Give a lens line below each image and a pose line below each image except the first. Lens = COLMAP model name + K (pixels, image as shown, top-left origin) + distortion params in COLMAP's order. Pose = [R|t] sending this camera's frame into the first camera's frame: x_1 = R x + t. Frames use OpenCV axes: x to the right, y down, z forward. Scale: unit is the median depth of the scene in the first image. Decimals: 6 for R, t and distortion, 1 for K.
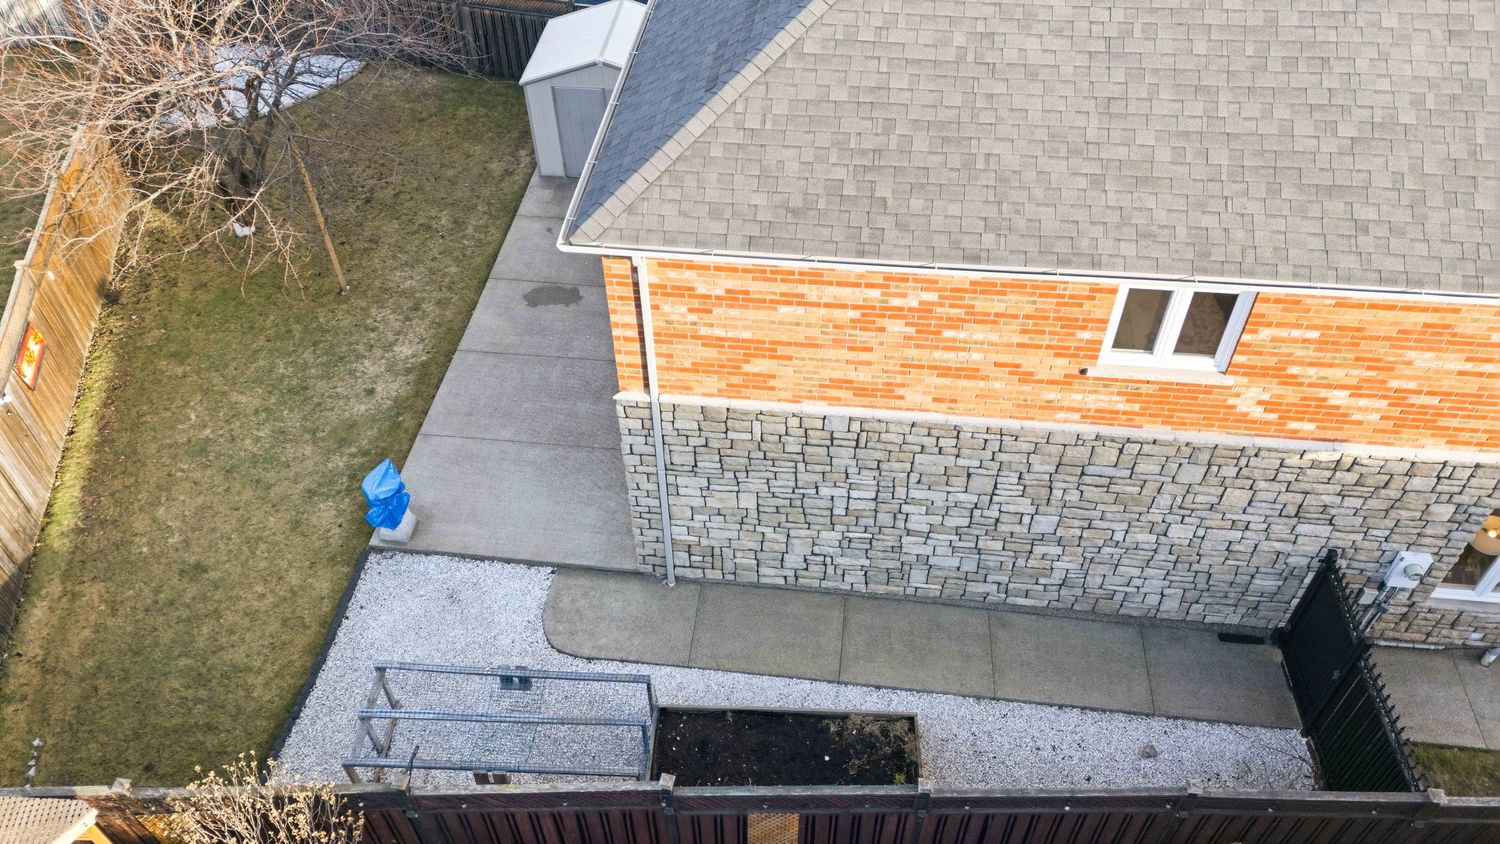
lens RADIAL K [[1094.7, 0, 750.0], [0, 1094.7, 422.0], [0, 0, 1]] dist [0.080980, -0.081408]
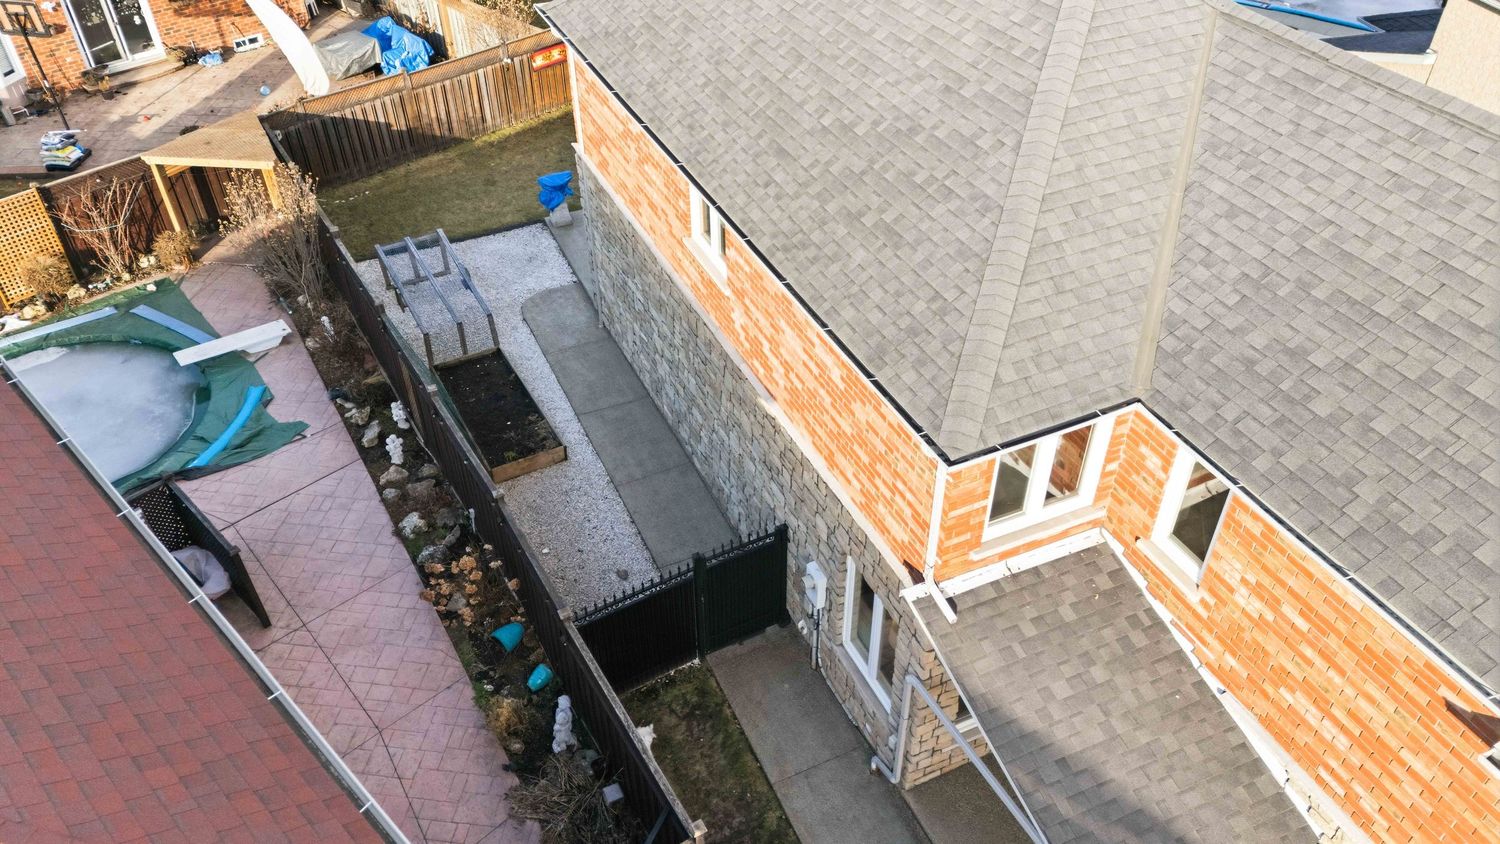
lens RADIAL K [[1094.7, 0, 750.0], [0, 1094.7, 422.0], [0, 0, 1]] dist [0.080980, -0.081408]
pose [[0.515529, 0.551154, -0.656094, 1.259973], [-0.607068, 0.775302, 0.174288, -0.144741], [0.604730, 0.308443, 0.734278, 0.157860]]
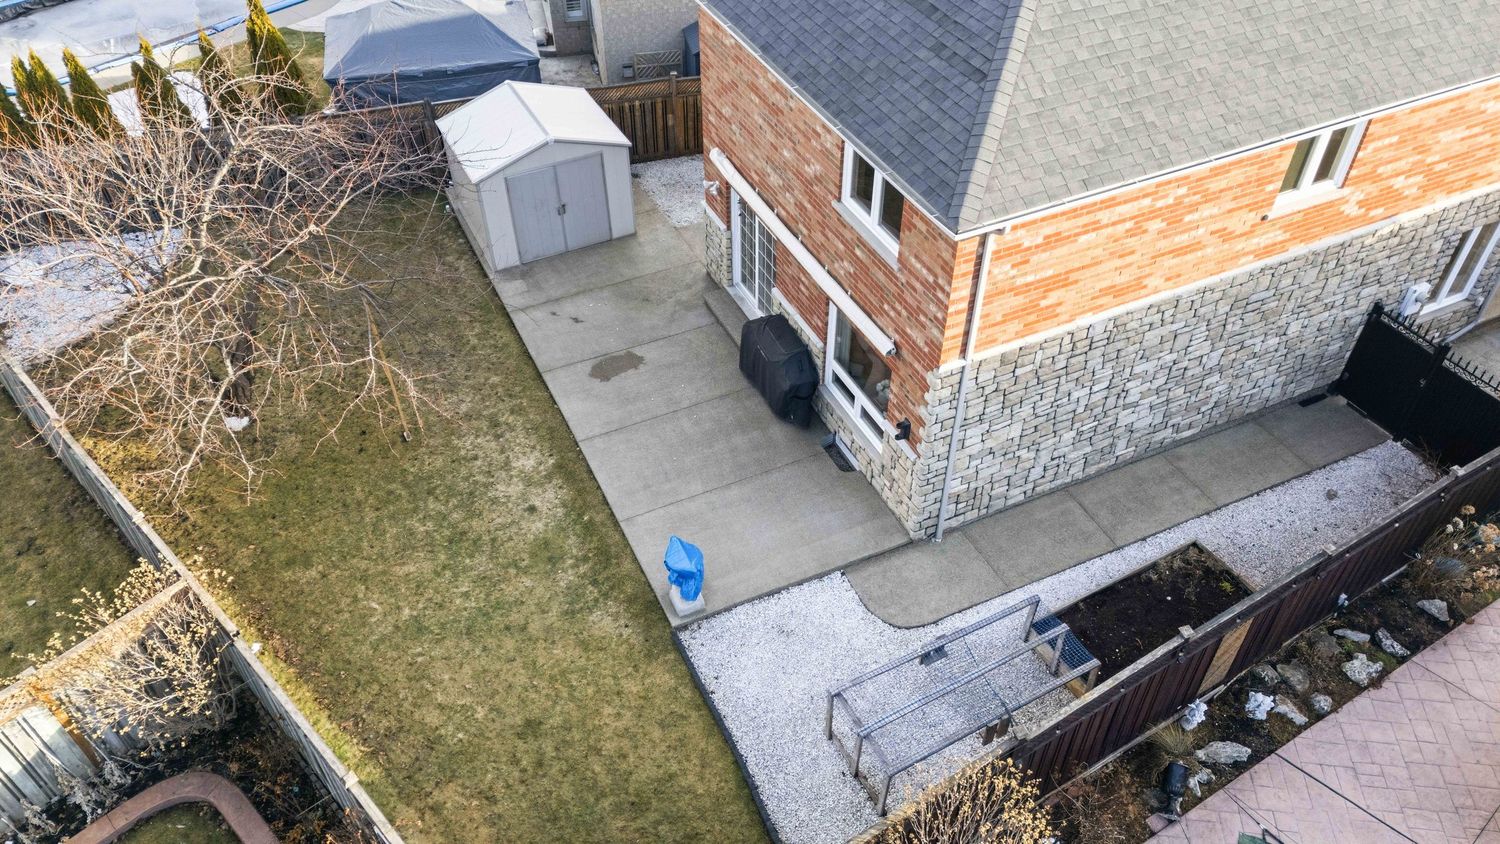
lens RADIAL K [[1094.7, 0, 750.0], [0, 1094.7, 422.0], [0, 0, 1]] dist [0.080980, -0.081408]
pose [[0.850652, -0.355431, 0.387375, -0.774295], [0.371222, 0.927840, 0.036147, -0.091153], [-0.372270, 0.113054, 0.921213, 0.046343]]
